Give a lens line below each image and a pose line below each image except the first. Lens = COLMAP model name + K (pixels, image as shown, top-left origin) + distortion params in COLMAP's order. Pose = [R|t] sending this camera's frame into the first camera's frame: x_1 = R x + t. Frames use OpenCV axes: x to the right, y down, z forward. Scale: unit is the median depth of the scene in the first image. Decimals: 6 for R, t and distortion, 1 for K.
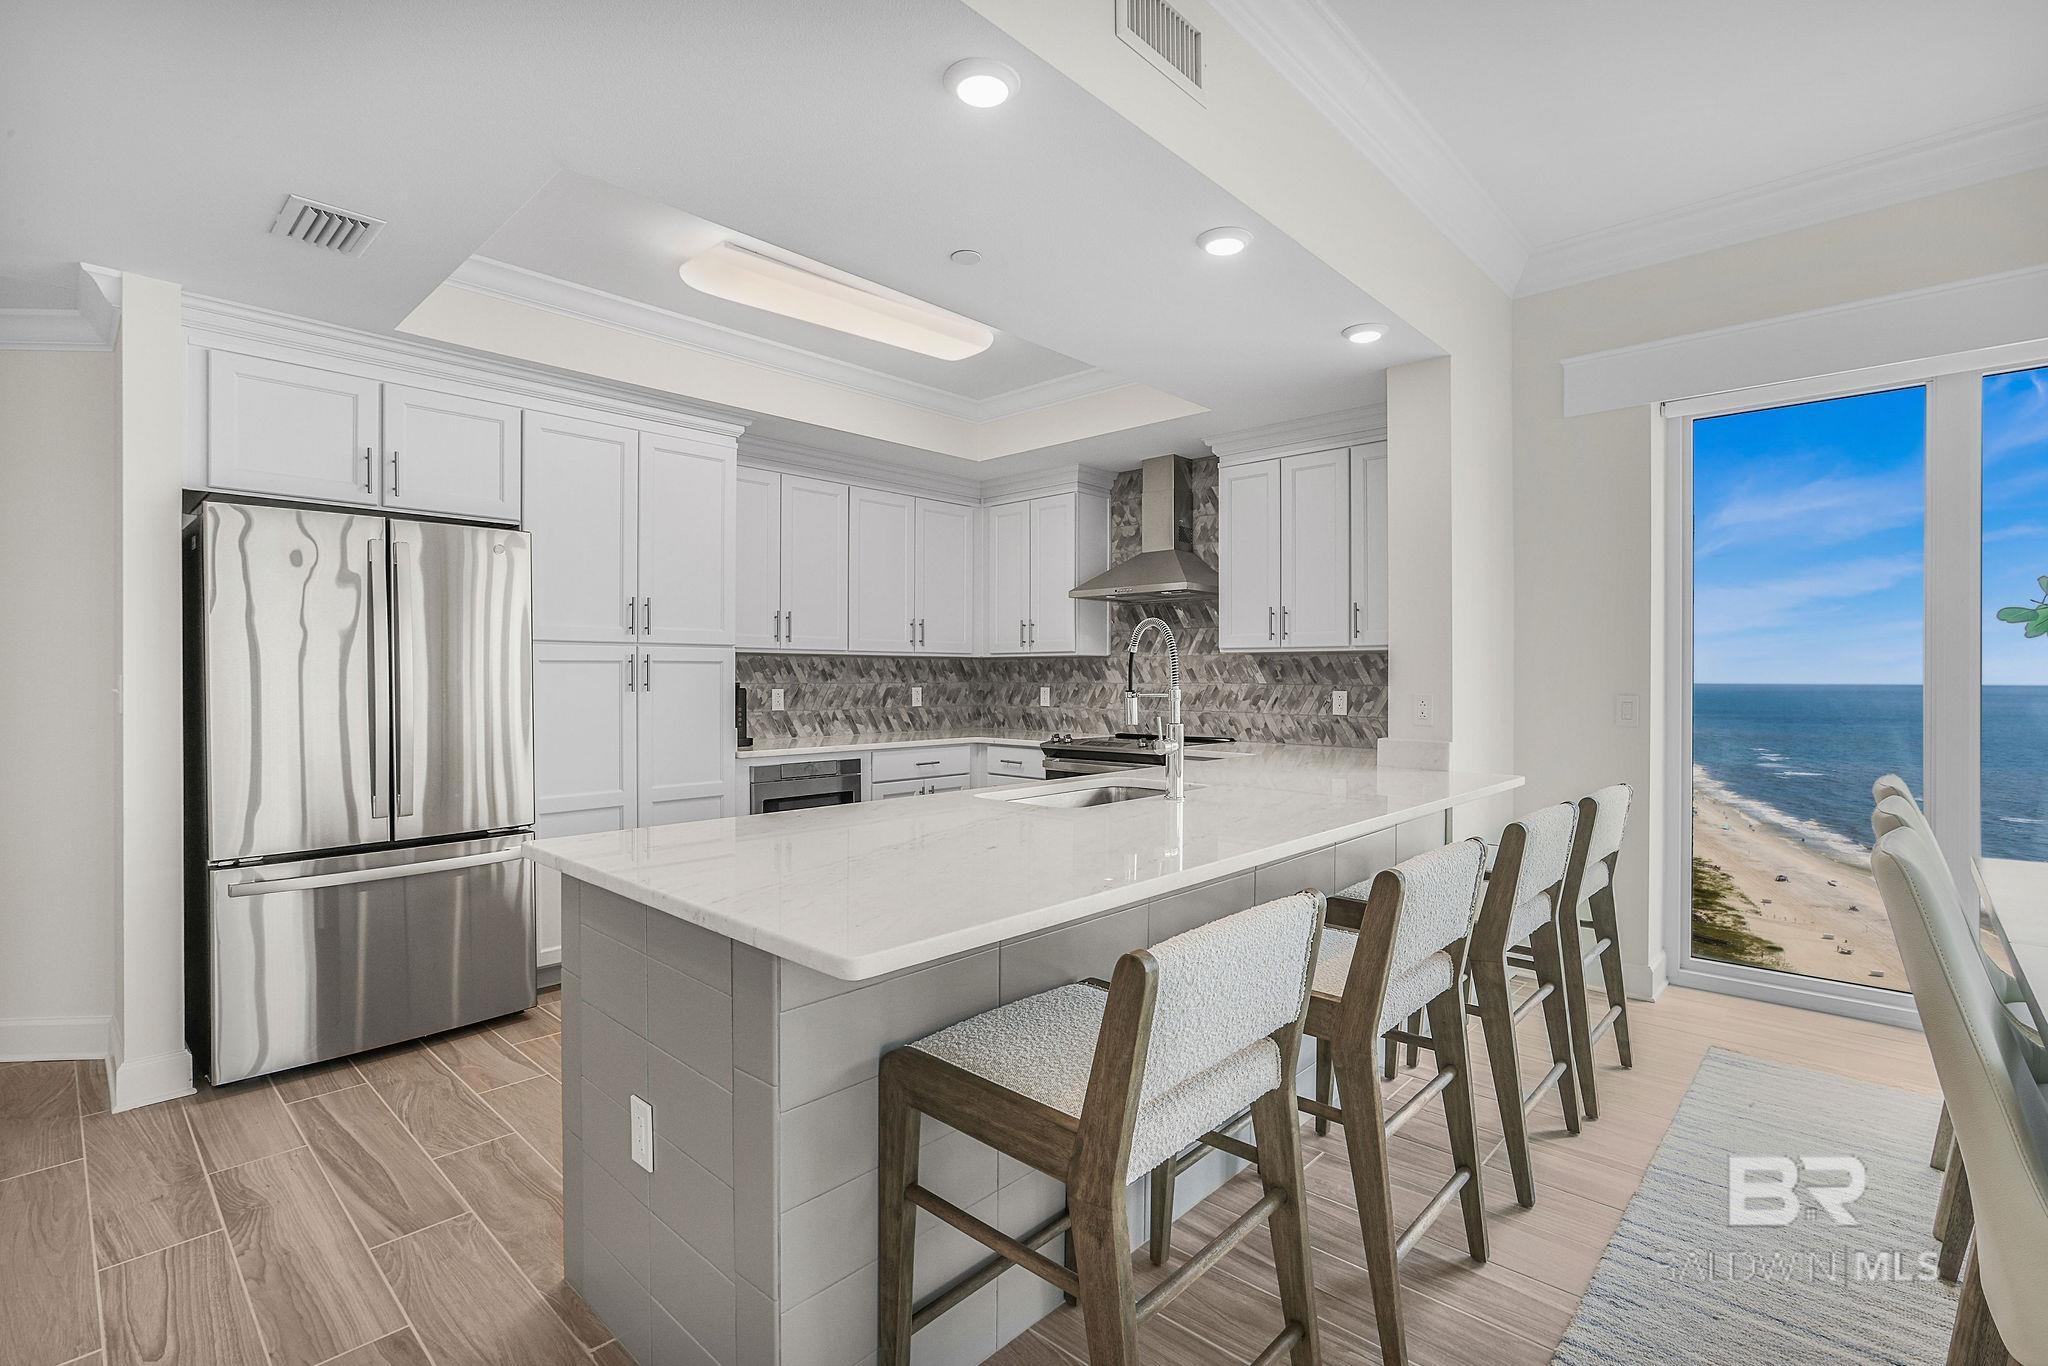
lens RADIAL K [[957.0, 0, 1030.2], [0, 957.0, 683.6], [0, 0, 1]] dist [-0.026819, 0.010613]
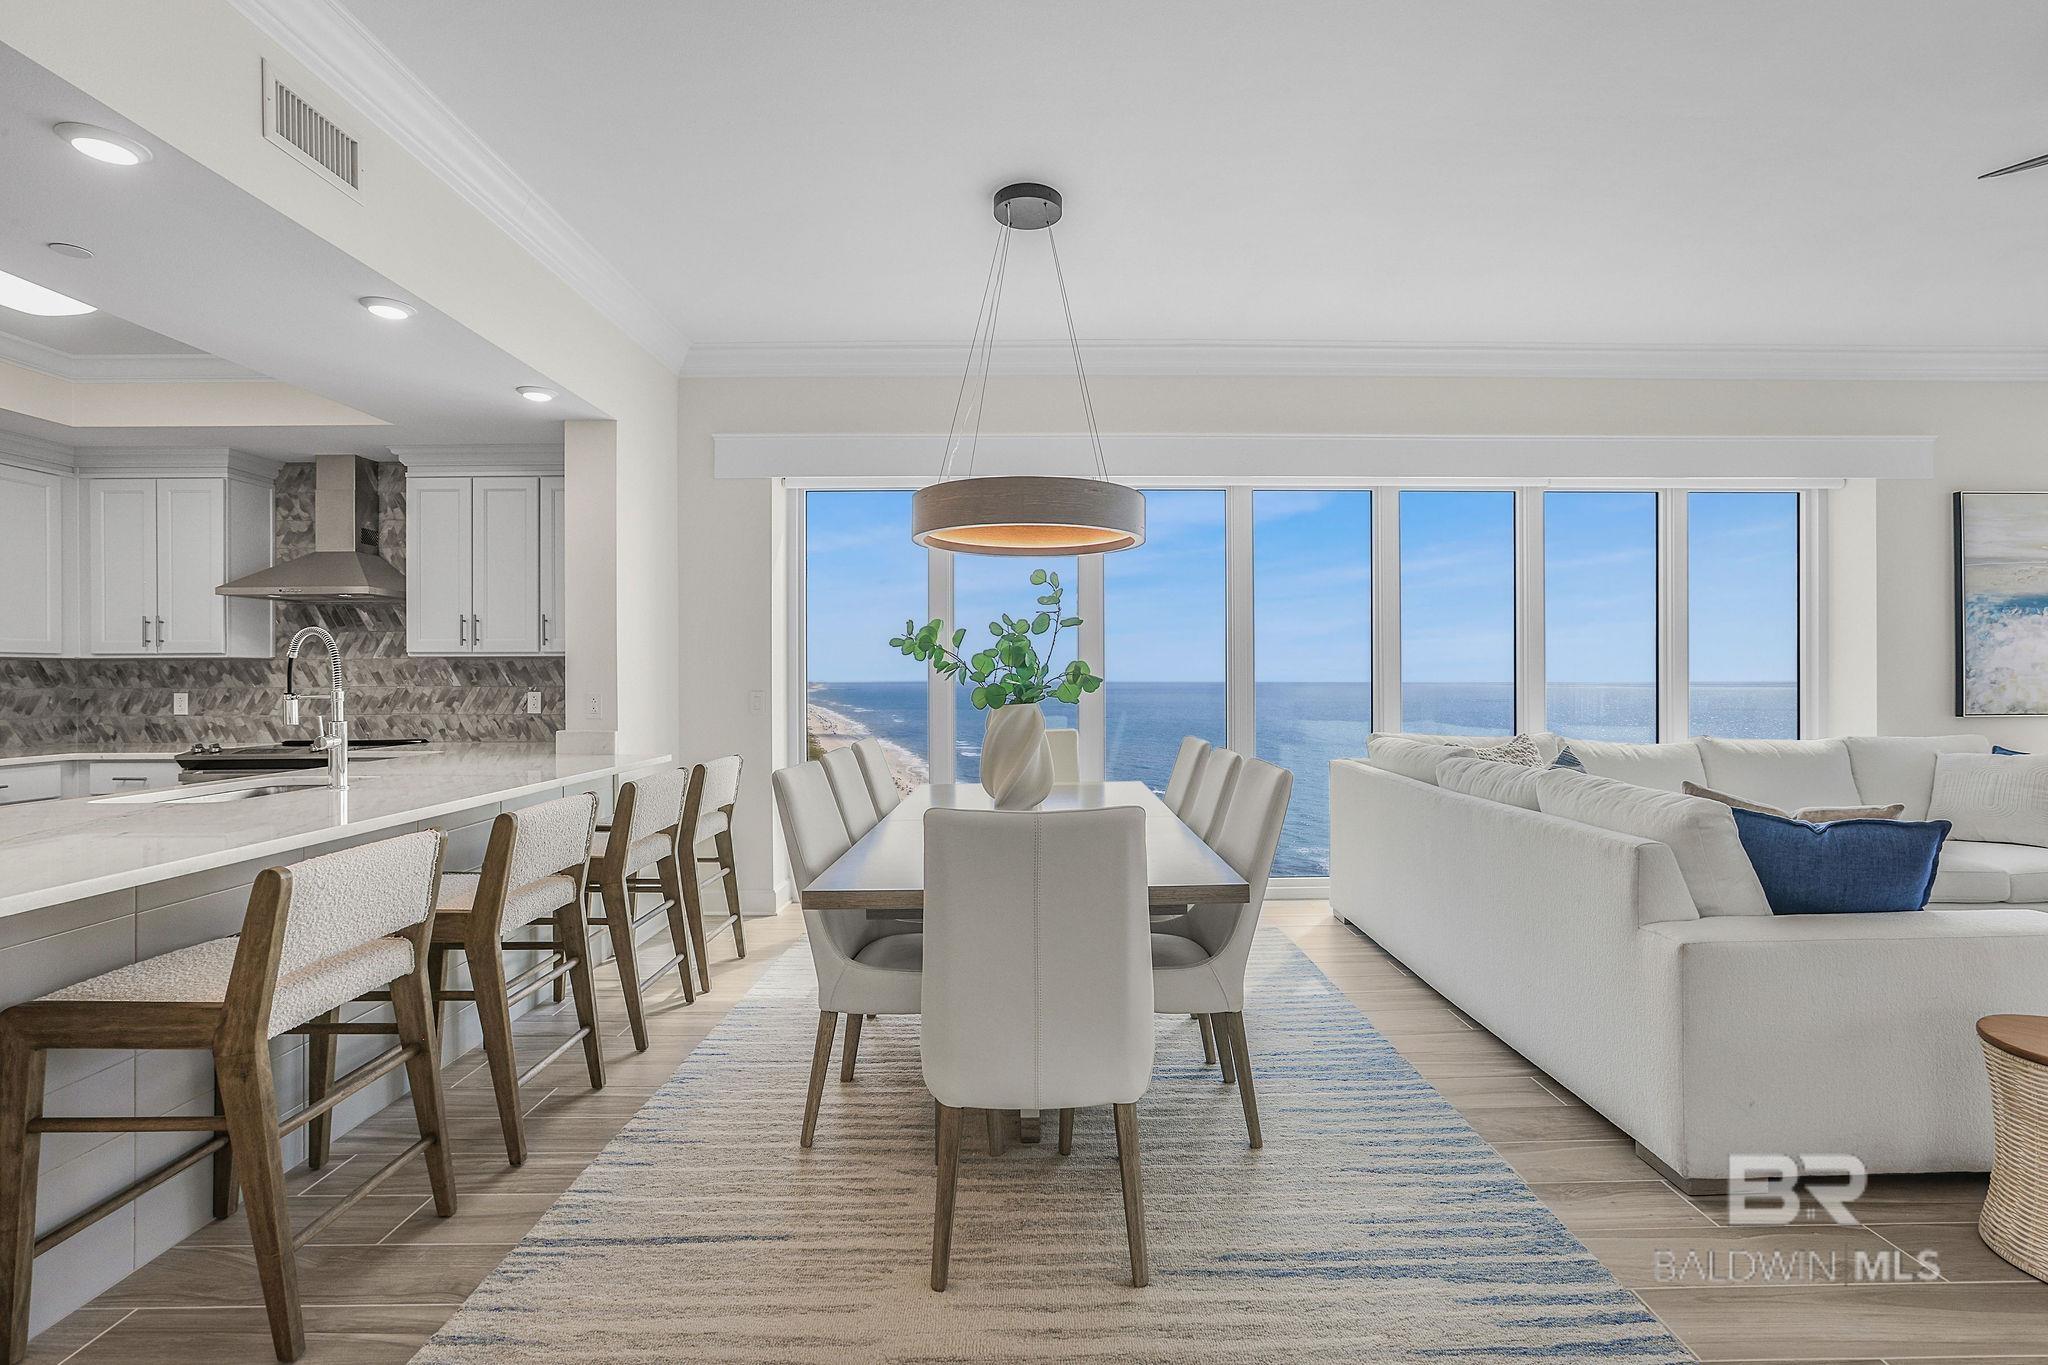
lens RADIAL K [[957.0, 0, 1052.5], [0, 957.0, 679.5], [0, 0, 1]] dist [-0.026819, 0.010613]
pose [[0.722032, -0.005438, 0.691838, -0.006078], [0.010178, 0.999944, -0.002762, 0.002145], [-0.691785, 0.009036, 0.722047, -0.209275]]
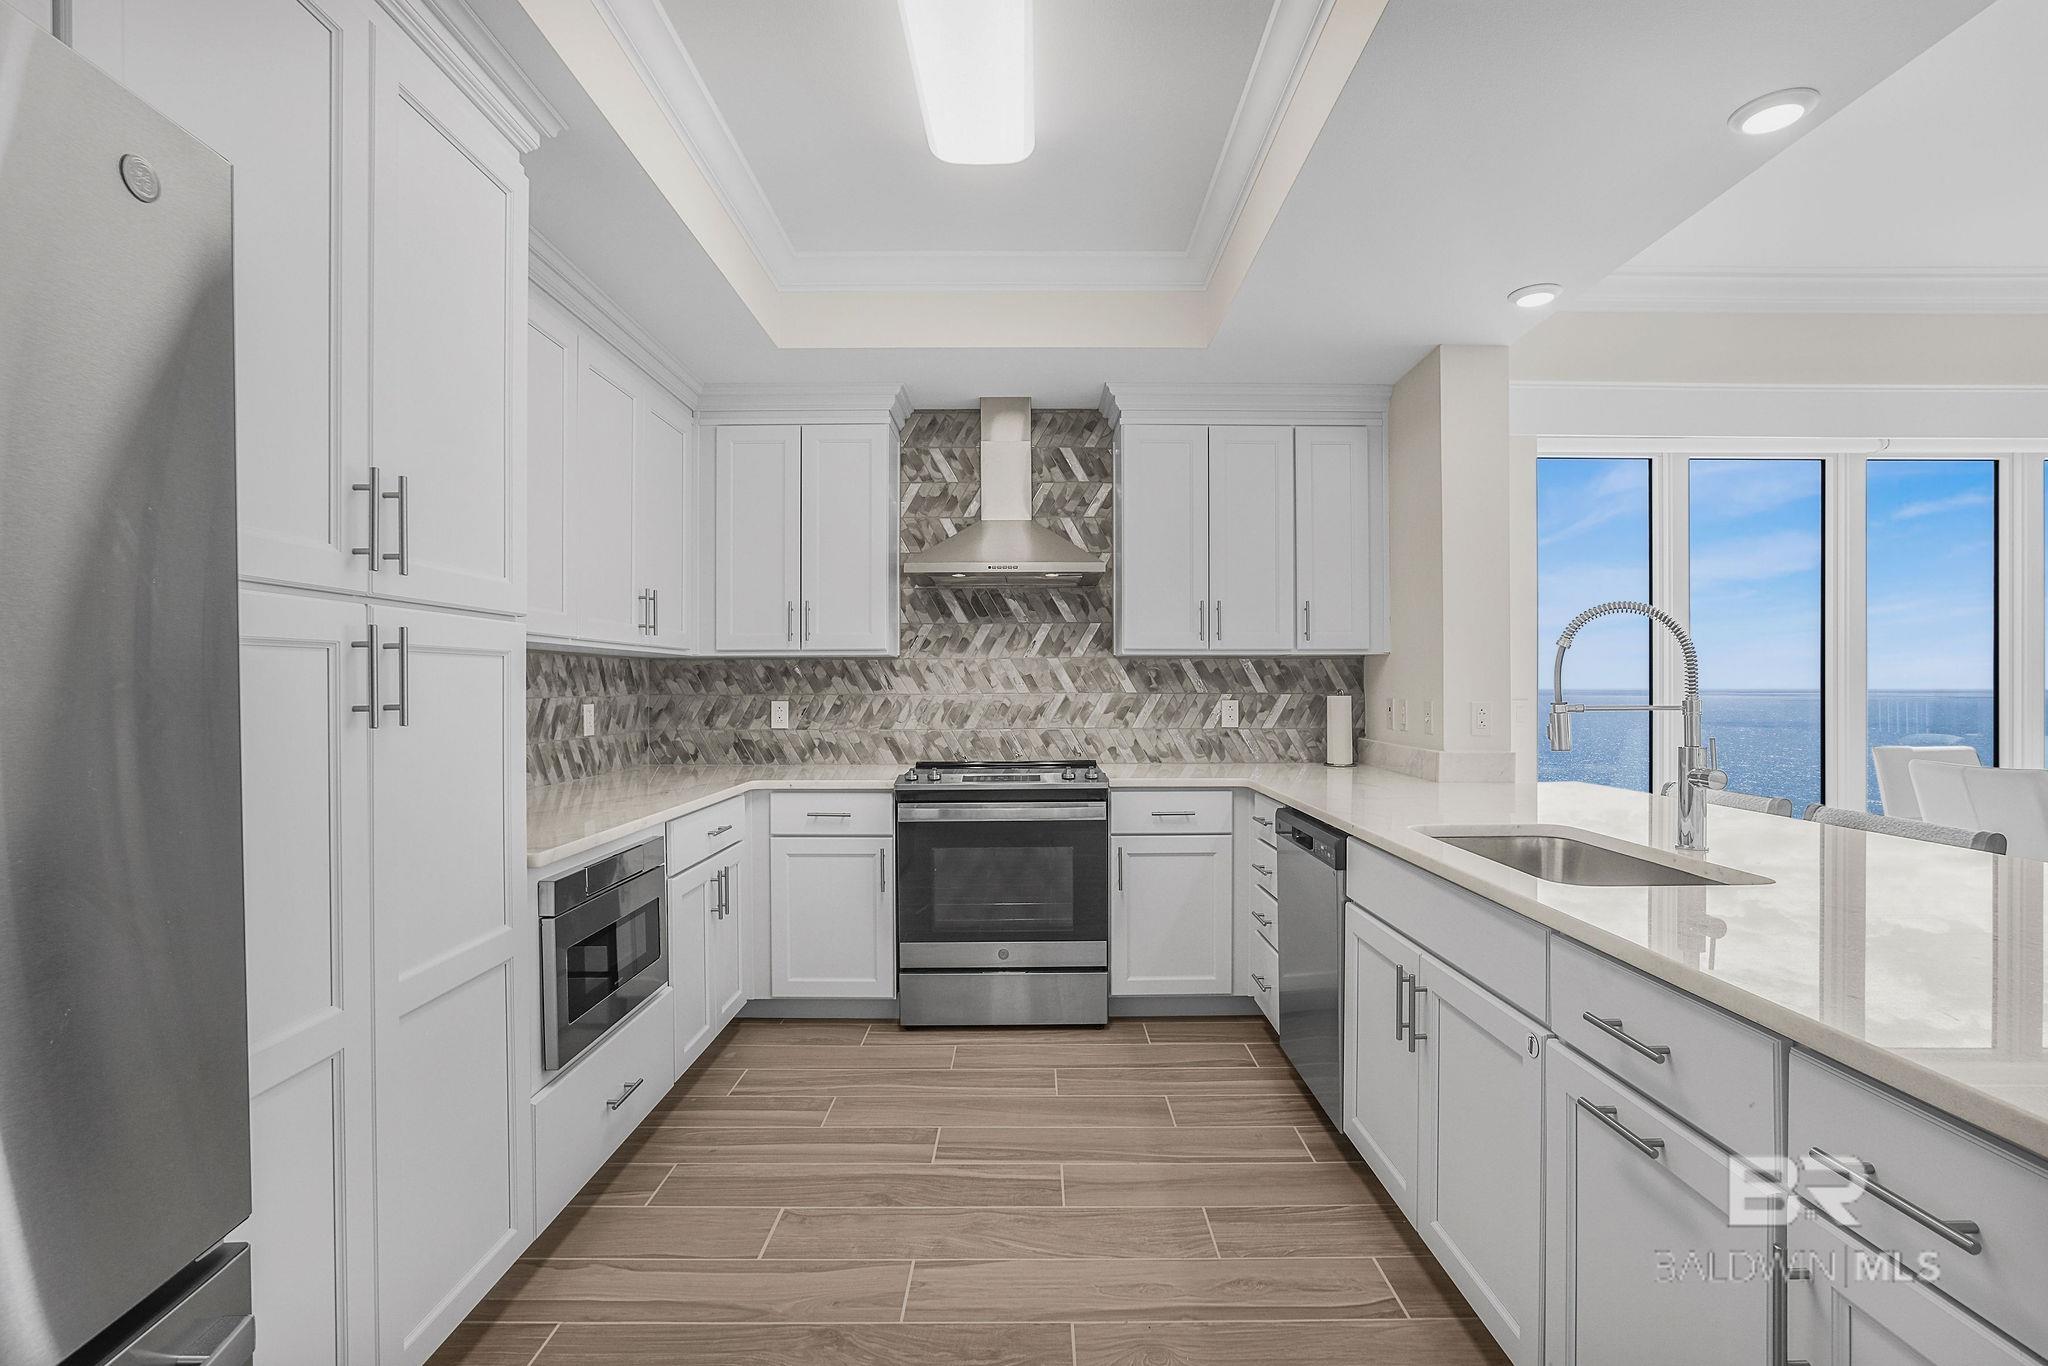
lens RADIAL K [[957.0, 0, 1018.0], [0, 957.0, 680.3], [0, 0, 1]] dist [-0.026819, 0.010613]
pose [[0.732246, 0.000524, 0.681040, -0.397054], [0.008856, 0.999908, -0.010292, -0.003088], [-0.680983, 0.013568, 0.732174, 0.459686]]
